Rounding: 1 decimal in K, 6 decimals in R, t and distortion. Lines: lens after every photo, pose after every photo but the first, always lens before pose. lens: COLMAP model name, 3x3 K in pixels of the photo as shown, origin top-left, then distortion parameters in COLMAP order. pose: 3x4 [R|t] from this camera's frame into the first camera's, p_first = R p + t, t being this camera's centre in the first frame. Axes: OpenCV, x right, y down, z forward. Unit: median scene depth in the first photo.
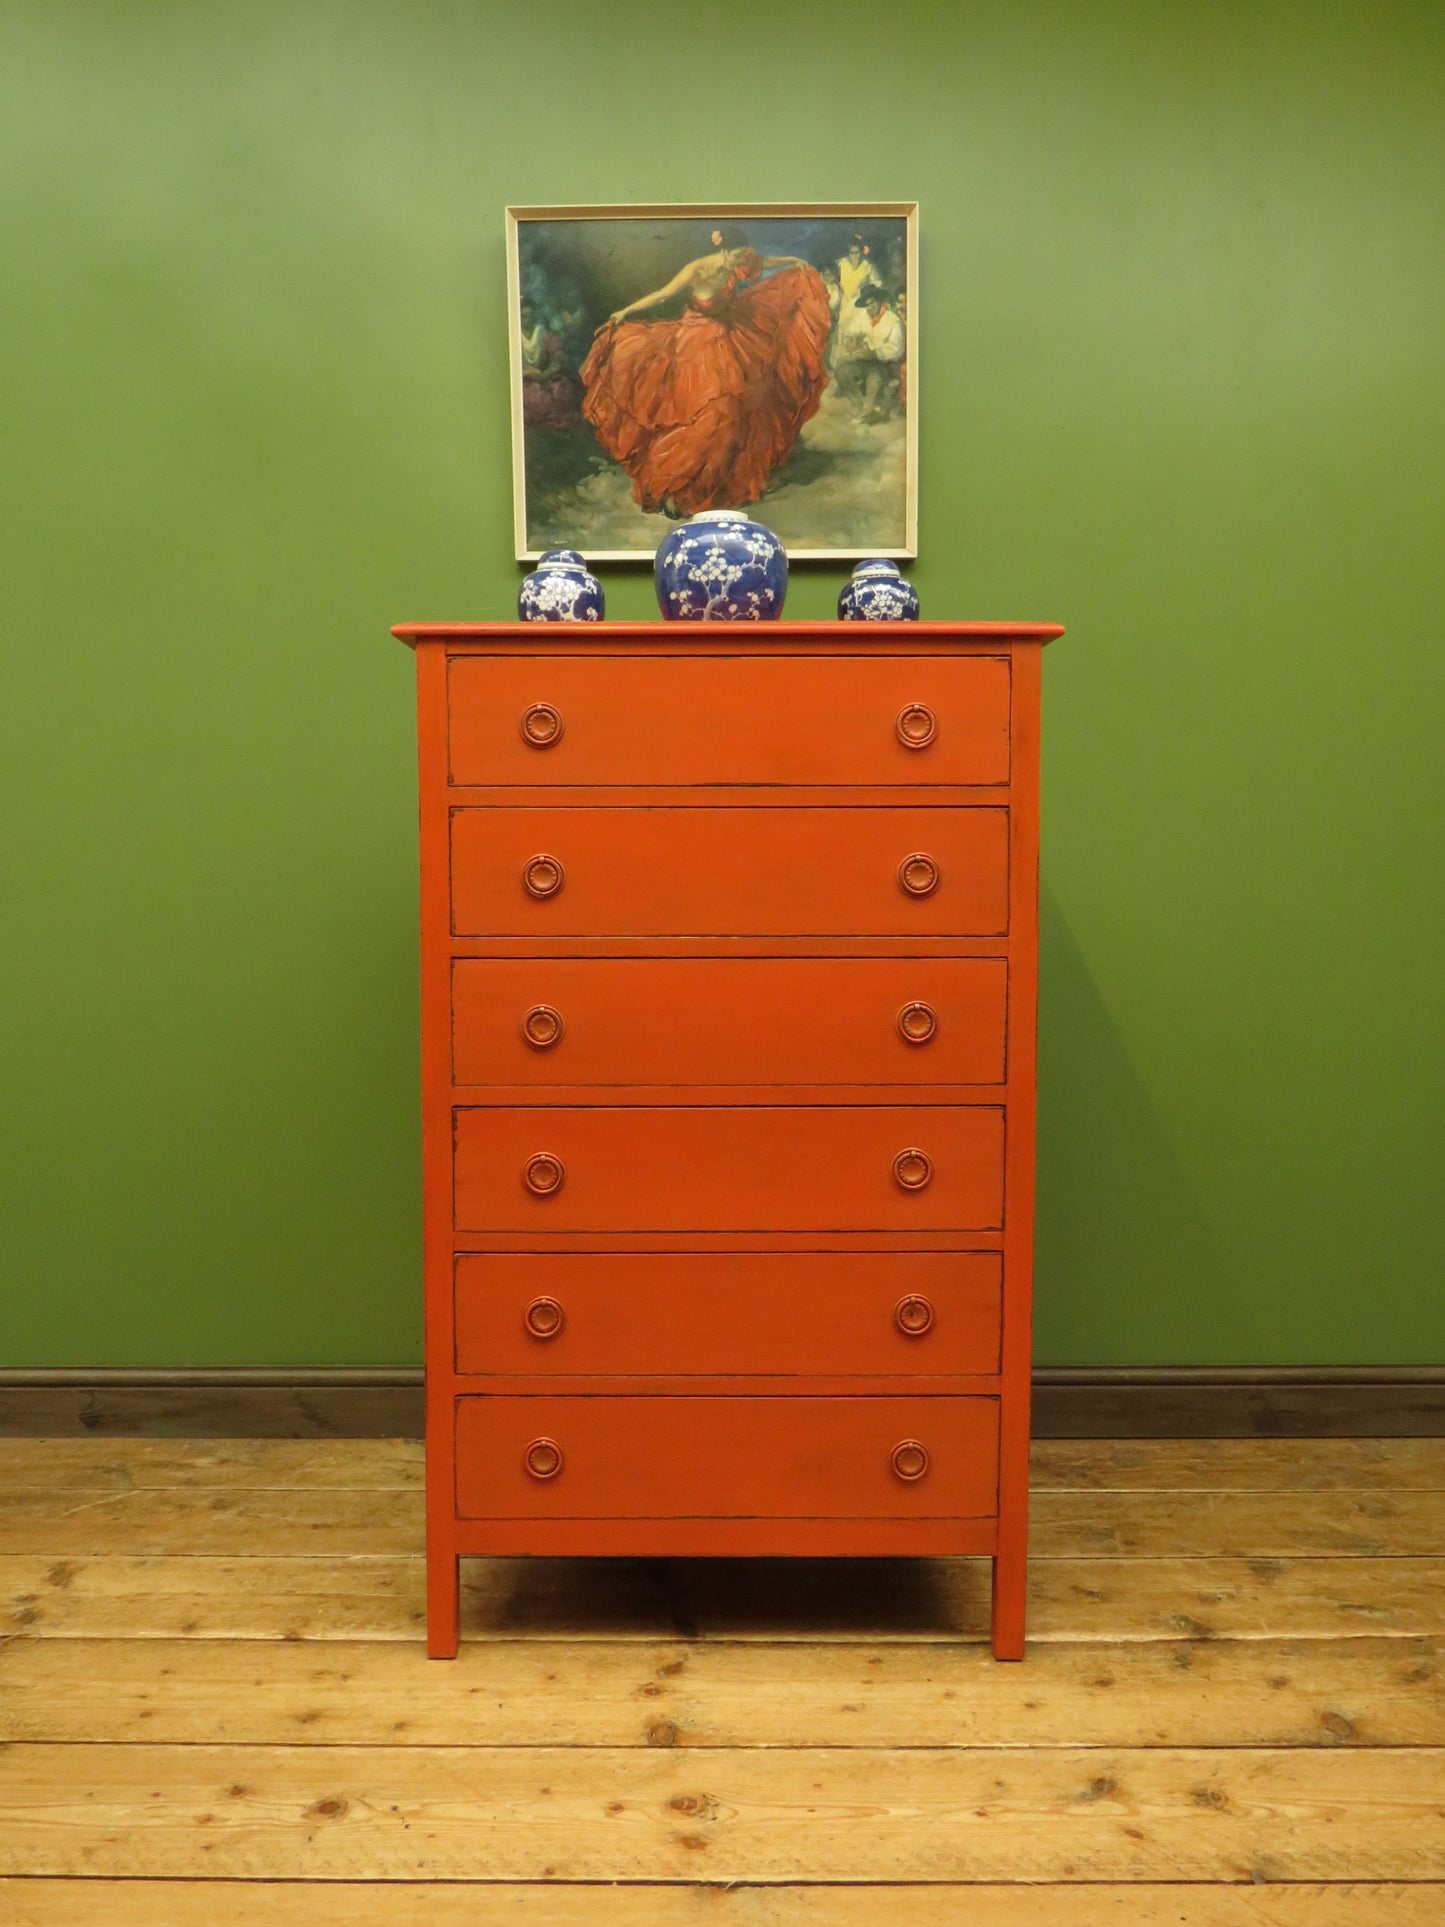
lens RADIAL K [[1497.7, 0, 772.0], [0, 1497.7, 962.5], [0, 0, 1]] dist [-0.012270, -0.007257]
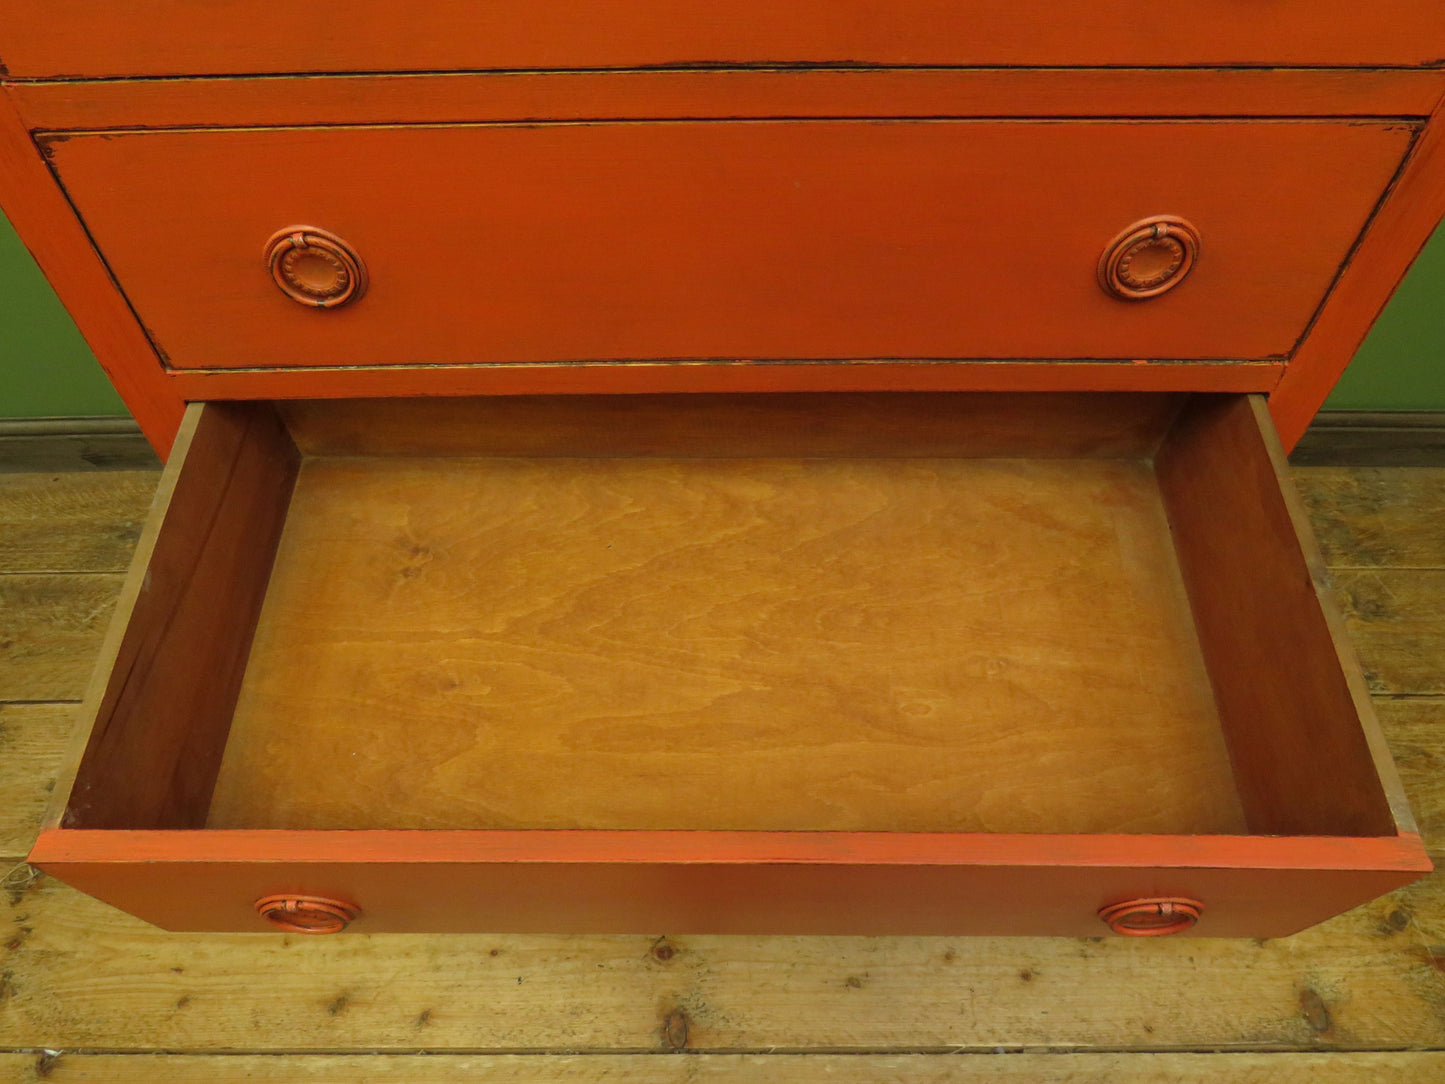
lens RADIAL K [[1030.3, 0, 747.4], [0, 1030.3, 559.8], [0, 0, 1]] dist [-0.036758, 0.002727]
pose [[0.999861, 0.014352, -0.008542, -0.019719], [-0.003126, 0.663219, 0.748419, -0.224417], [0.016407, -0.748288, 0.663172, 0.721255]]
